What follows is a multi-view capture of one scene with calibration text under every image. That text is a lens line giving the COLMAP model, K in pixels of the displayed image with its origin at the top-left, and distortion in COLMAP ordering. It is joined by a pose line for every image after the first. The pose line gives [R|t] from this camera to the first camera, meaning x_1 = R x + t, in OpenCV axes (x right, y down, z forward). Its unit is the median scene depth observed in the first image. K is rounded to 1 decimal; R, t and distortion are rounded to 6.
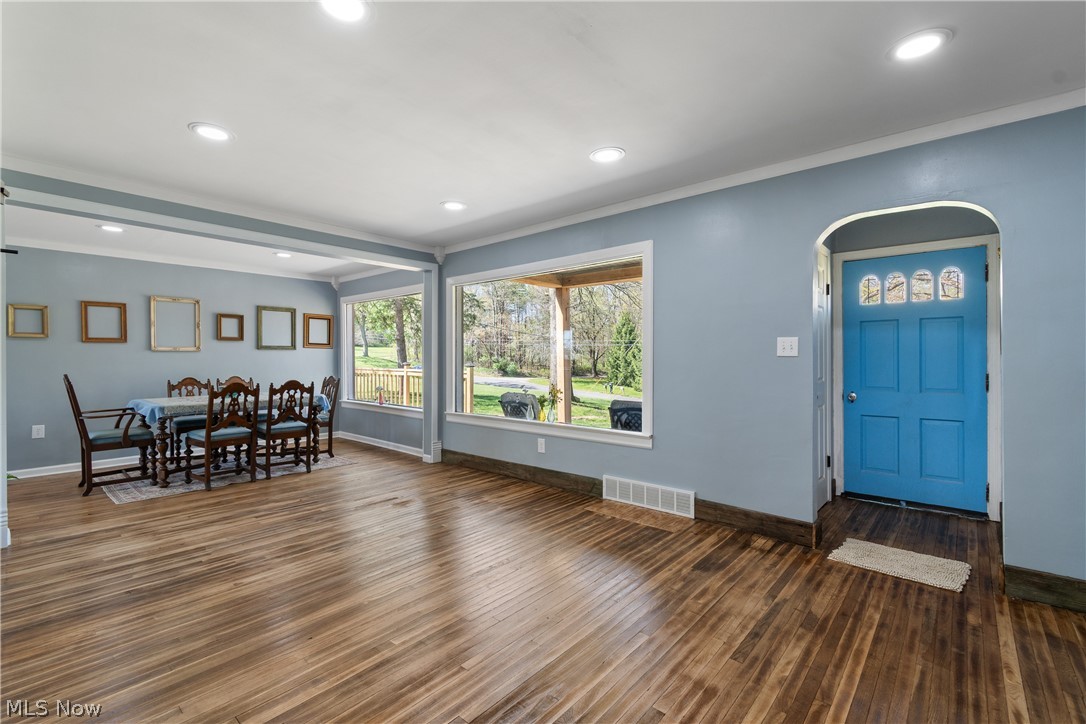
lens RADIAL K [[479.5, 0, 540.8], [0, 479.5, 357.0], [0, 0, 1]] dist [0.001619, -0.000817]
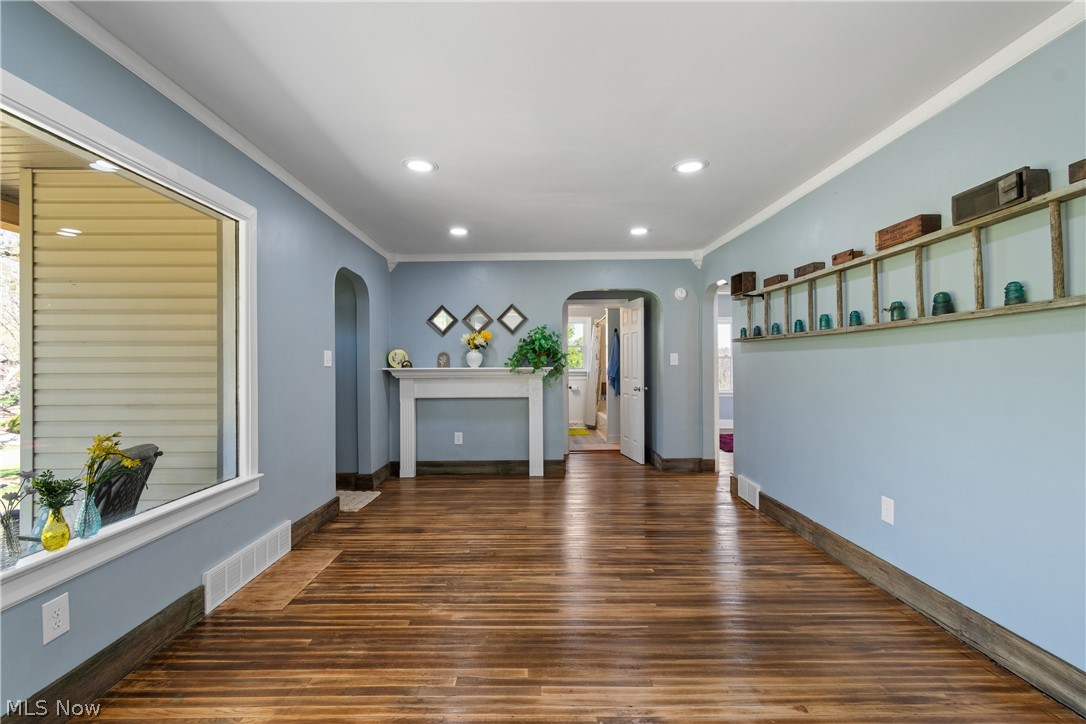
lens RADIAL K [[479.5, 0, 540.8], [0, 479.5, 357.0], [0, 0, 1]] dist [0.001619, -0.000817]
pose [[-0.669204, 0.019616, 0.742820, -0.703264], [0.008276, 0.999786, -0.018946, 0.001889], [-0.743032, -0.006532, -0.669224, 1.349863]]
